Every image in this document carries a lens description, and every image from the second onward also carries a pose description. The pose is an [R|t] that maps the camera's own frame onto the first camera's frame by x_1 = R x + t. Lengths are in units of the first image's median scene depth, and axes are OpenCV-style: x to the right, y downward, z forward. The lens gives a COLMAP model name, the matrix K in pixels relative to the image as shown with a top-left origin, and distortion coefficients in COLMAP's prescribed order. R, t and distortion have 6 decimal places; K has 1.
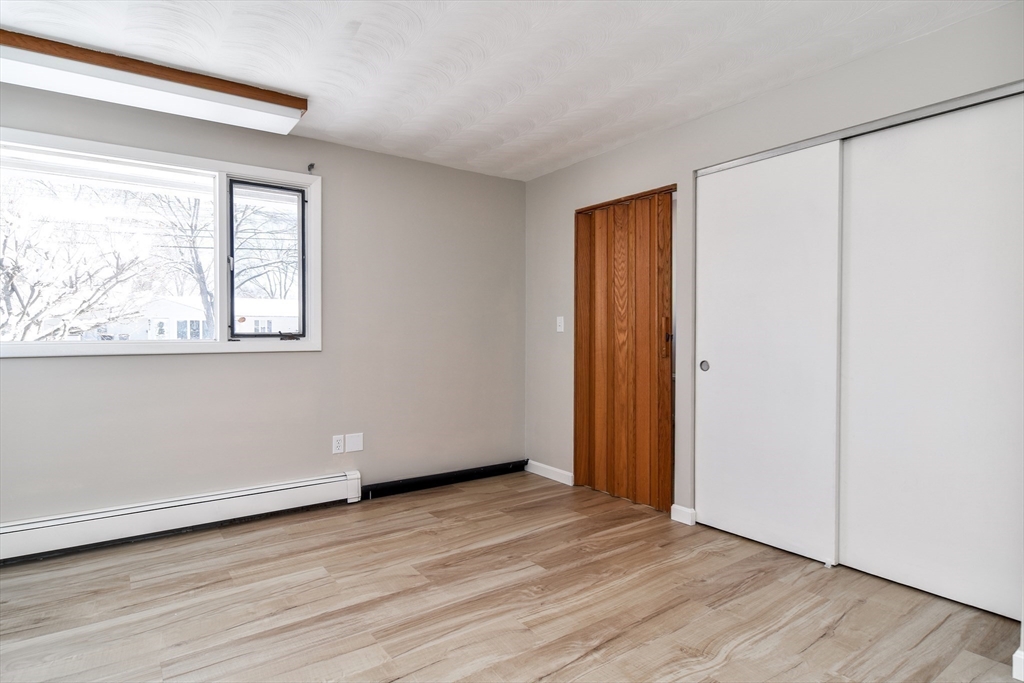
lens RADIAL K [[552.7, 0, 506.6], [0, 552.7, 341.9], [0, 0, 1]] dist [0.005000, -0.007612]
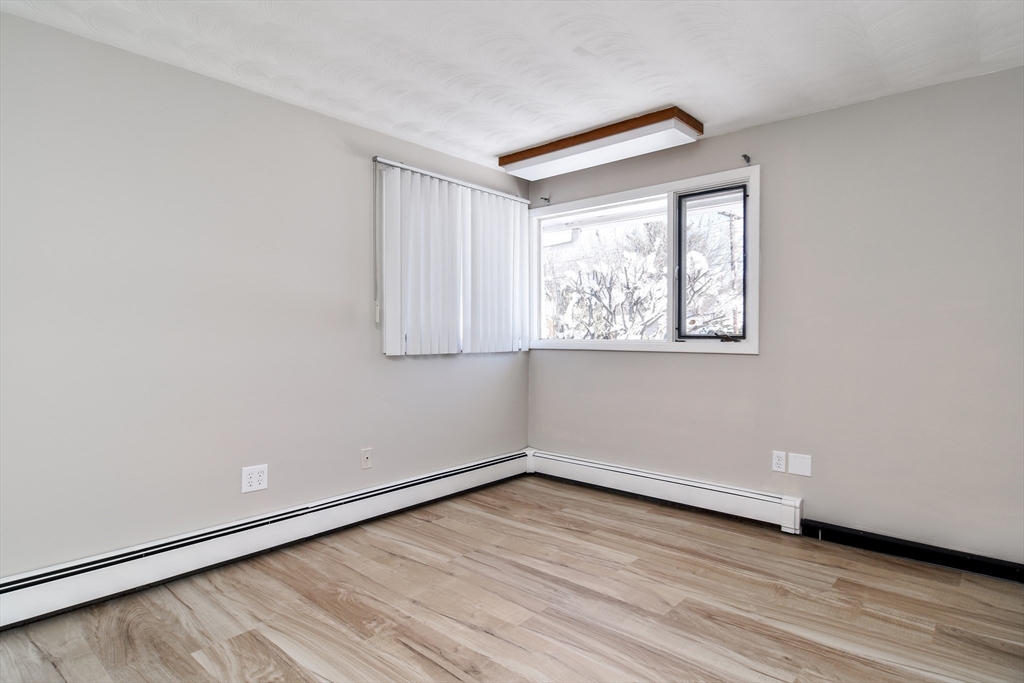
lens RADIAL K [[552.7, 0, 504.7], [0, 552.7, 342.1], [0, 0, 1]] dist [0.005000, -0.007612]
pose [[0.218065, 0.017254, -0.975782, 0.600259], [-0.019403, 0.999723, 0.013341, -0.010489], [0.975741, 0.016023, 0.218340, 0.496497]]
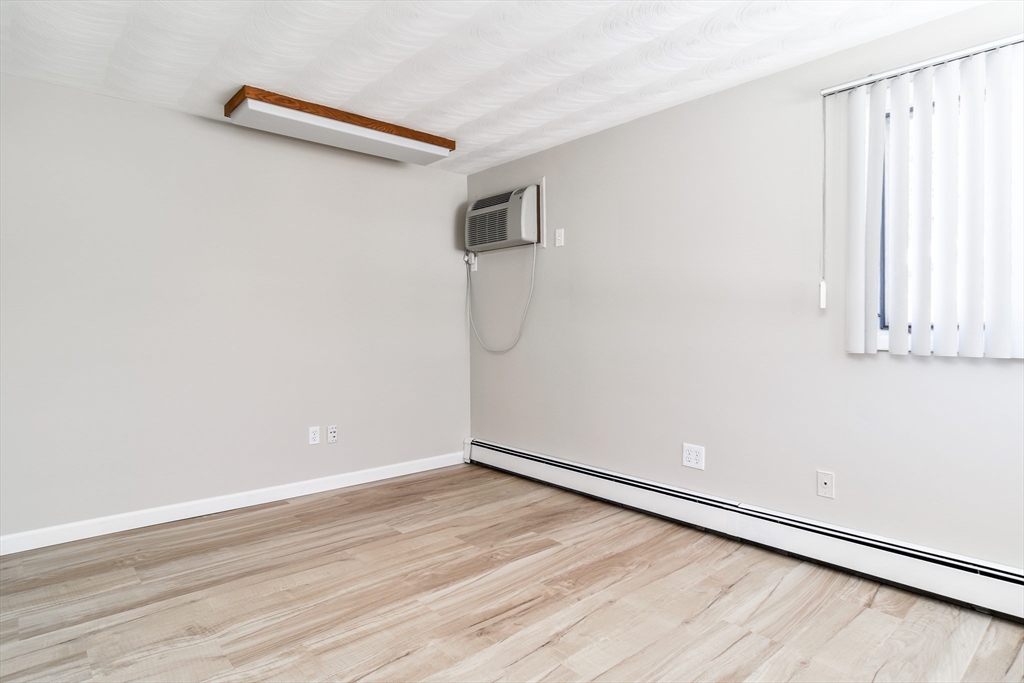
lens RADIAL K [[552.7, 0, 510.1], [0, 552.7, 338.3], [0, 0, 1]] dist [0.005000, -0.007612]
pose [[-0.993371, 0.006377, -0.114777, -0.009767], [0.001211, 0.998985, 0.045023, -0.018820], [0.114947, 0.044585, -0.992371, 1.314104]]
